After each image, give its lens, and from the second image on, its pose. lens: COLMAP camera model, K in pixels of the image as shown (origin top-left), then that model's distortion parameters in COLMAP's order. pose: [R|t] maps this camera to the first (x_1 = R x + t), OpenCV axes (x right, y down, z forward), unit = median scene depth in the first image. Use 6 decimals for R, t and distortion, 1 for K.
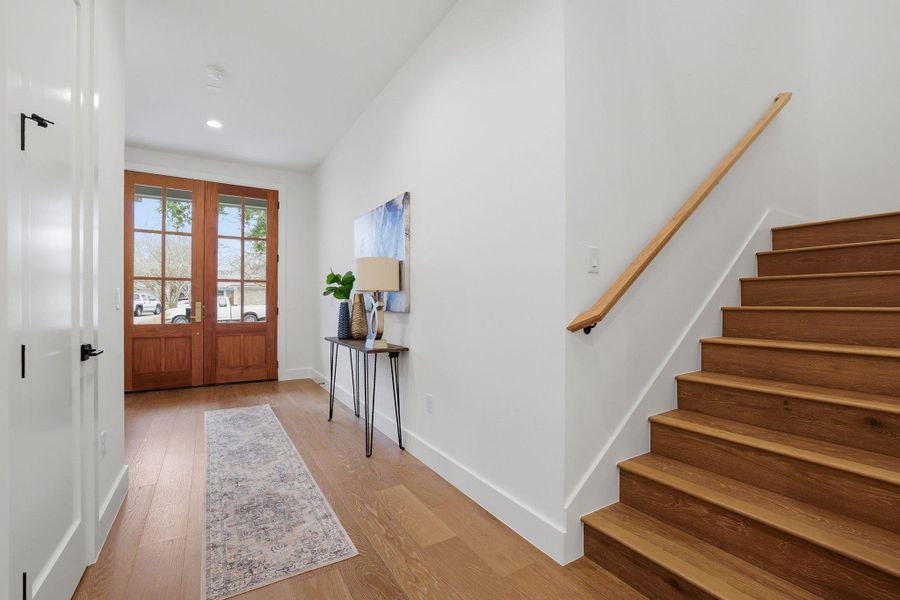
lens RADIAL K [[389.7, 0, 456.0], [0, 389.7, 303.6], [0, 0, 1]] dist [-0.043062, 0.013865]
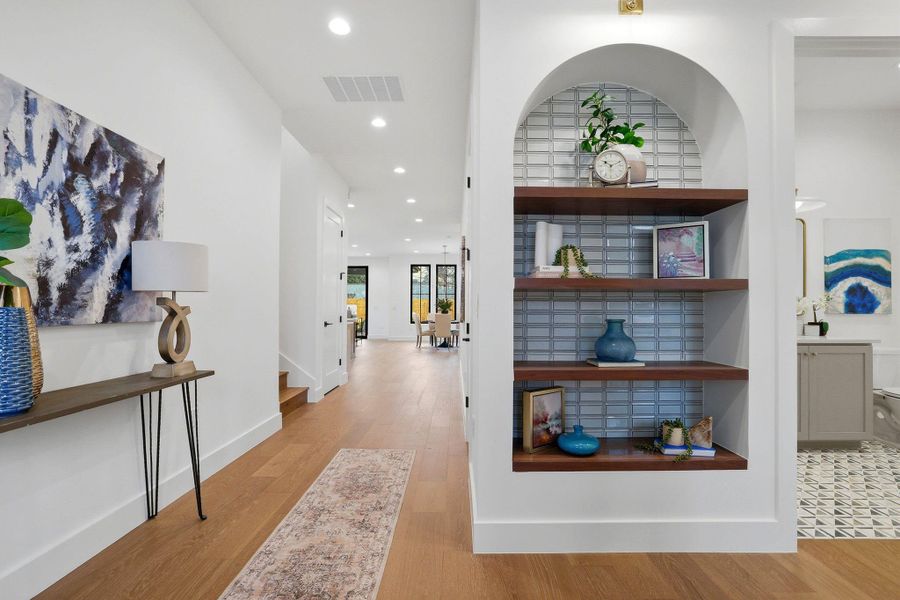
lens RADIAL K [[389.7, 0, 456.0], [0, 389.7, 303.6], [0, 0, 1]] dist [-0.043062, 0.013865]
pose [[-0.844367, 0.001335, 0.535763, -1.218237], [-0.006670, 0.999893, -0.013002, -0.000095], [-0.535723, -0.014552, -0.844268, 1.637558]]
